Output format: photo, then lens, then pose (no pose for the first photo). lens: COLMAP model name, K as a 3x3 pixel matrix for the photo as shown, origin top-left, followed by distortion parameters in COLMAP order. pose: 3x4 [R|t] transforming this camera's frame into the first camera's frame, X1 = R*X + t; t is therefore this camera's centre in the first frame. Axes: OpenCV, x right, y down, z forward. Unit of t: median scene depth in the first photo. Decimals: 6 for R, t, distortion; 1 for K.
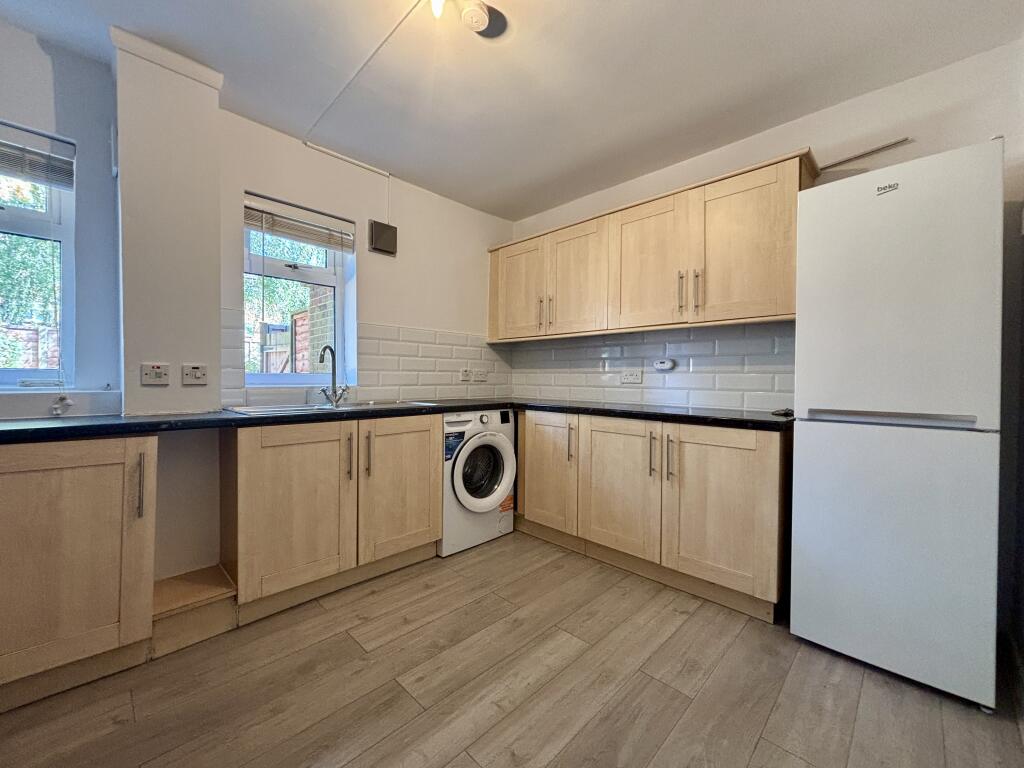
lens RADIAL K [[414.8, 0, 509.3], [0, 414.8, 381.4], [0, 0, 1]] dist [0.006597, 0.000255]
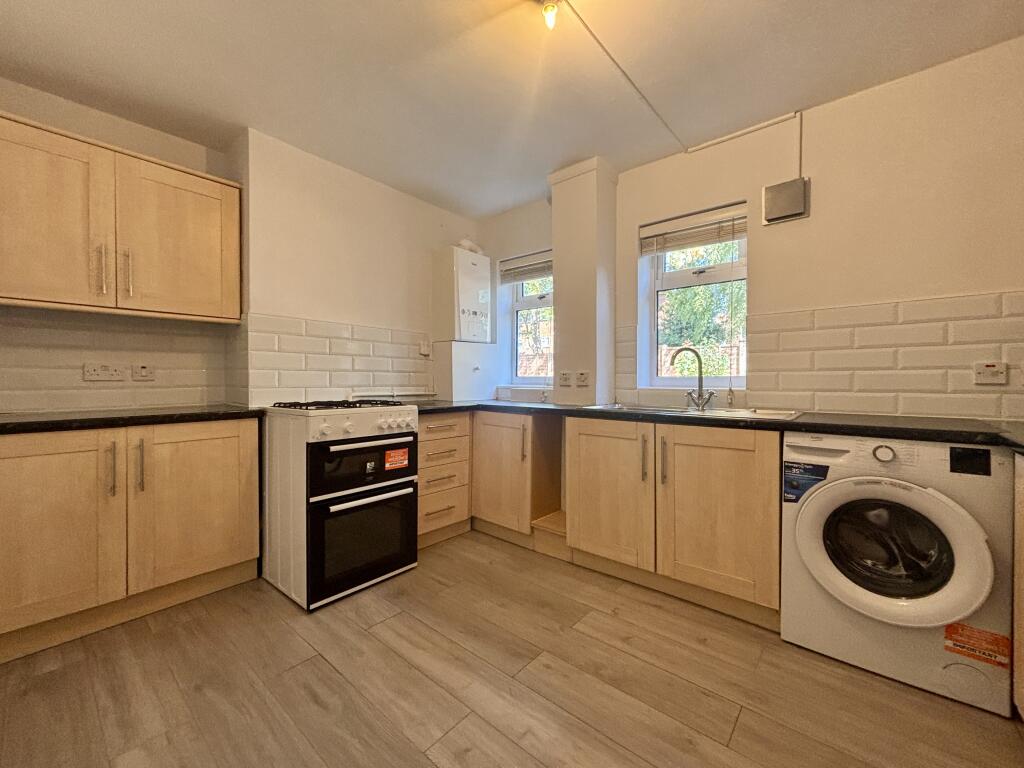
lens RADIAL K [[414.8, 0, 509.3], [0, 414.8, 381.4], [0, 0, 1]] dist [0.006597, 0.000255]
pose [[0.078864, -0.000285, -0.996885, 0.572438], [-0.007788, 0.999969, -0.000902, -0.002872], [0.996855, 0.007835, 0.078859, 0.562932]]
